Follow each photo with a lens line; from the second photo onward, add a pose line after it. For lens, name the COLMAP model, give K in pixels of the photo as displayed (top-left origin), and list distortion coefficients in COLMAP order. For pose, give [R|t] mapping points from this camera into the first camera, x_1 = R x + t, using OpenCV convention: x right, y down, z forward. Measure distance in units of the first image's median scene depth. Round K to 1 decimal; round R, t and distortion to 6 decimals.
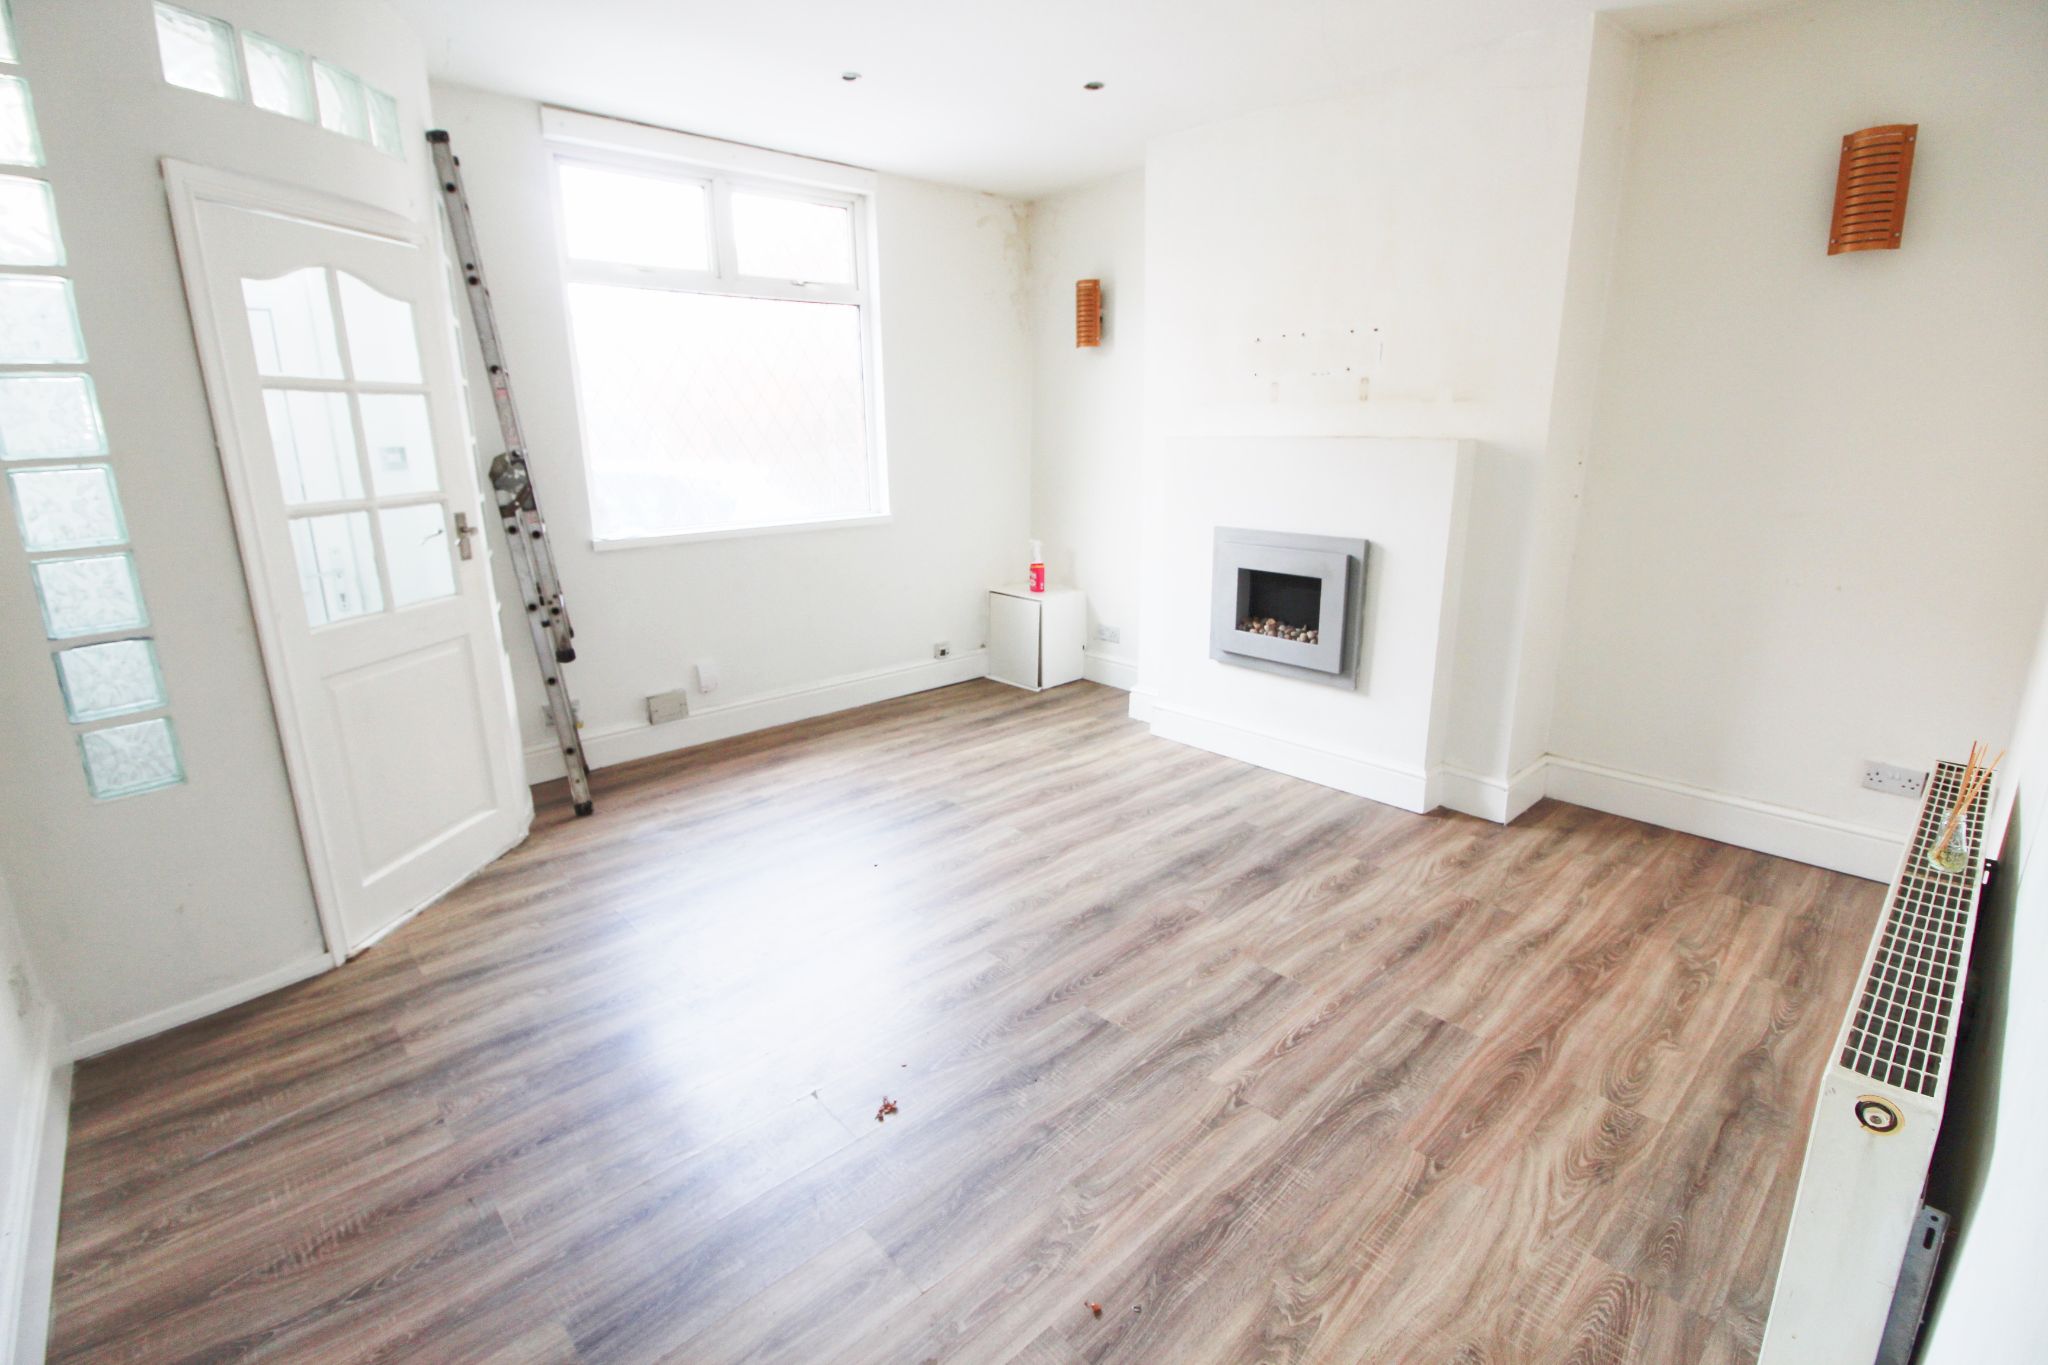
lens RADIAL K [[947.7, 0, 1019.7], [0, 947.7, 668.7], [0, 0, 1]] dist [0.002268, -0.017821]
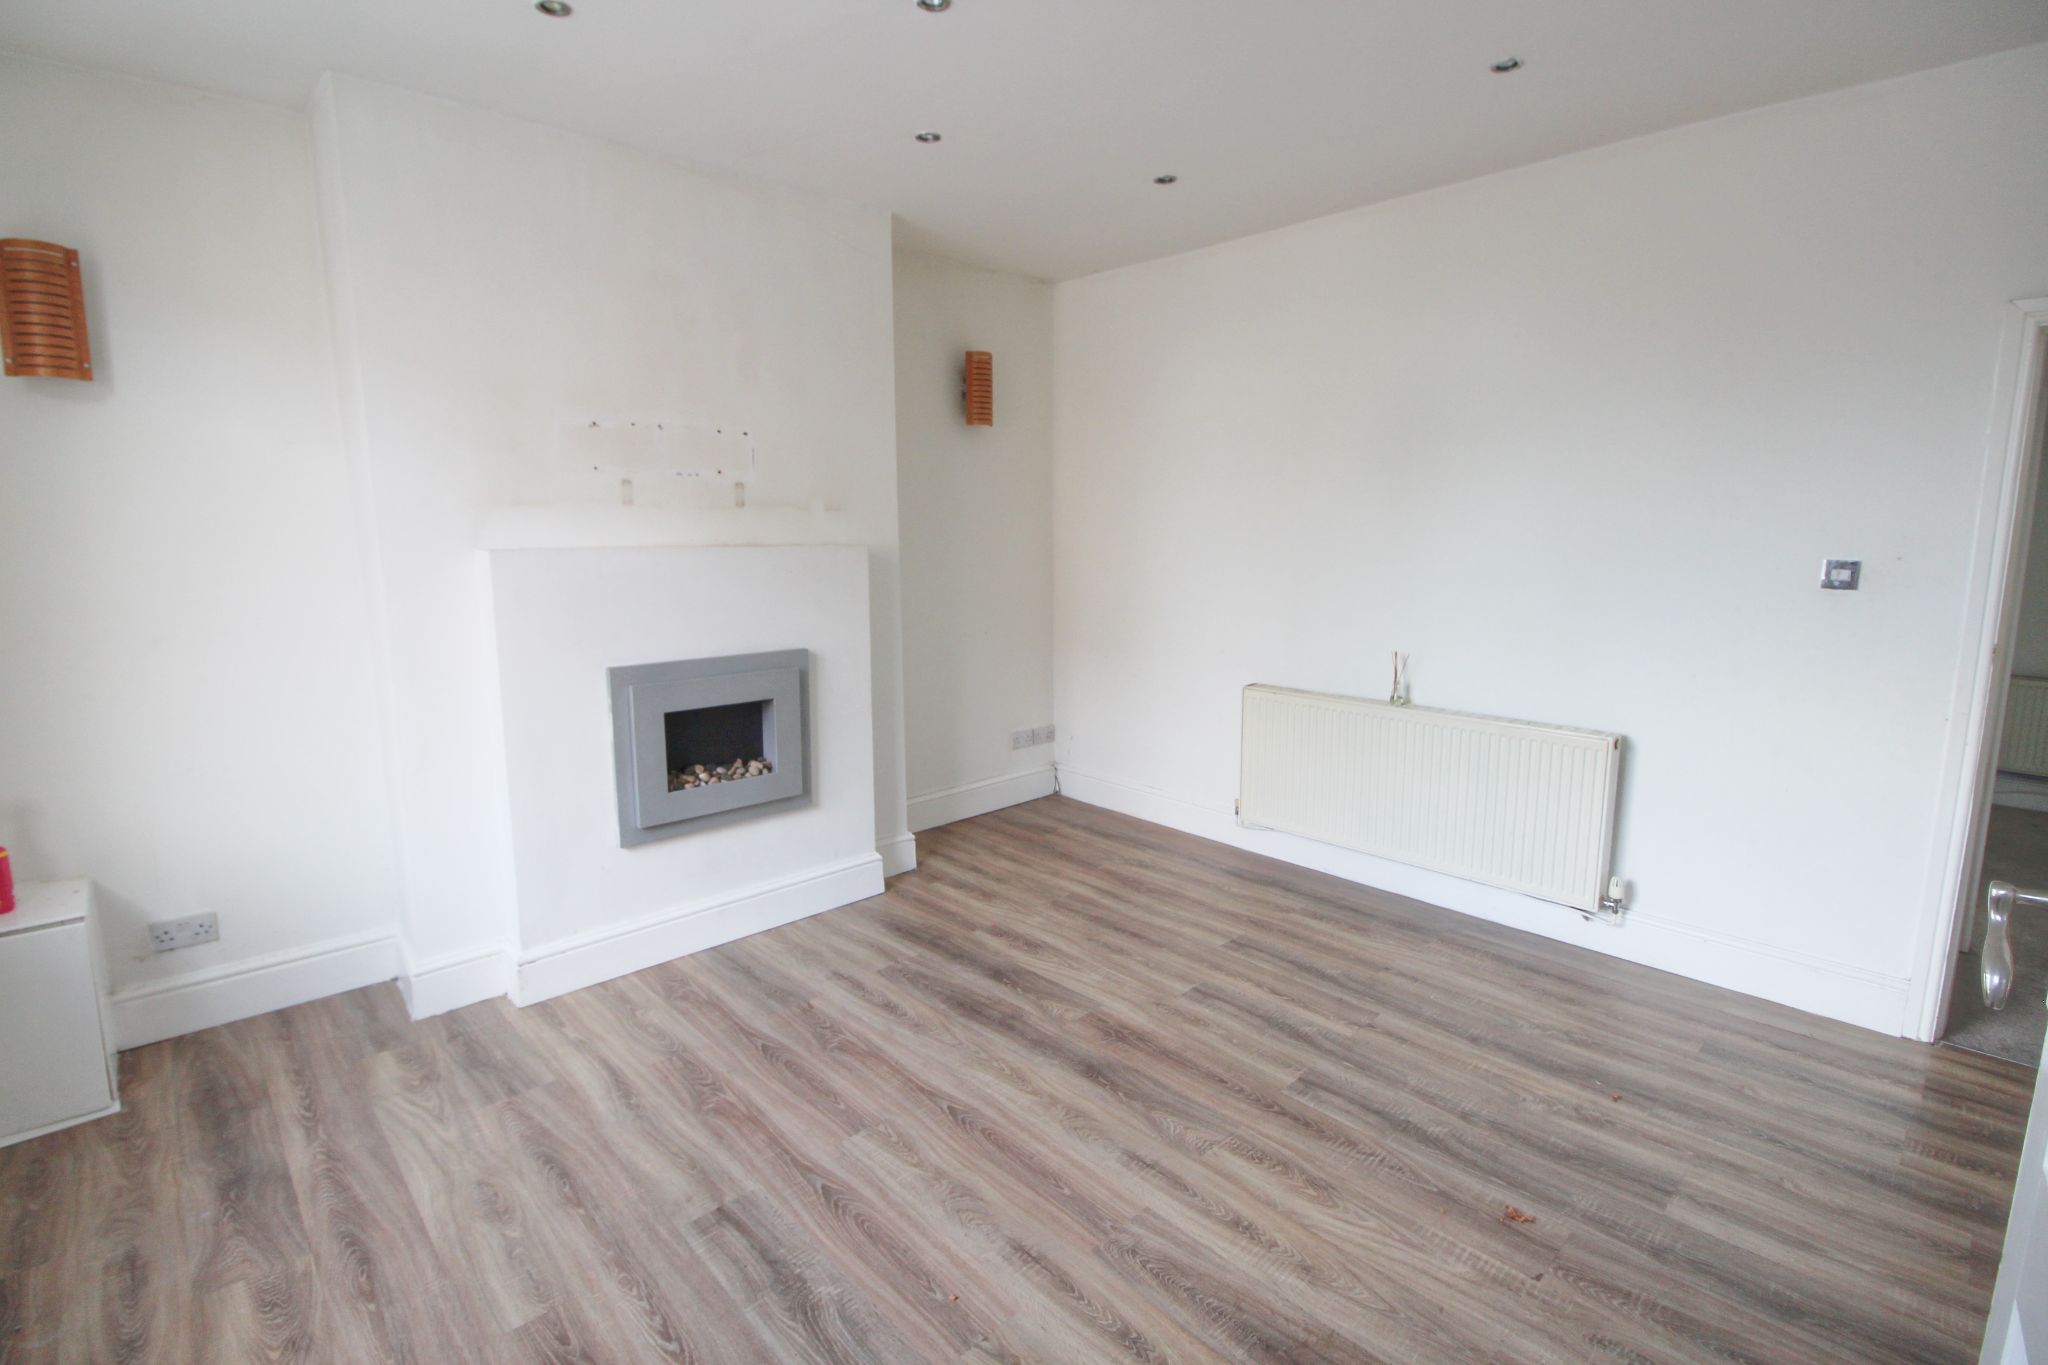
lens RADIAL K [[947.7, 0, 1019.7], [0, 947.7, 668.7], [0, 0, 1]] dist [0.002268, -0.017821]
pose [[-0.013697, -0.138439, 0.990276, -0.642957], [0.255758, 0.956939, 0.137316, -0.208763], [-0.966644, 0.255151, 0.022300, 0.849106]]
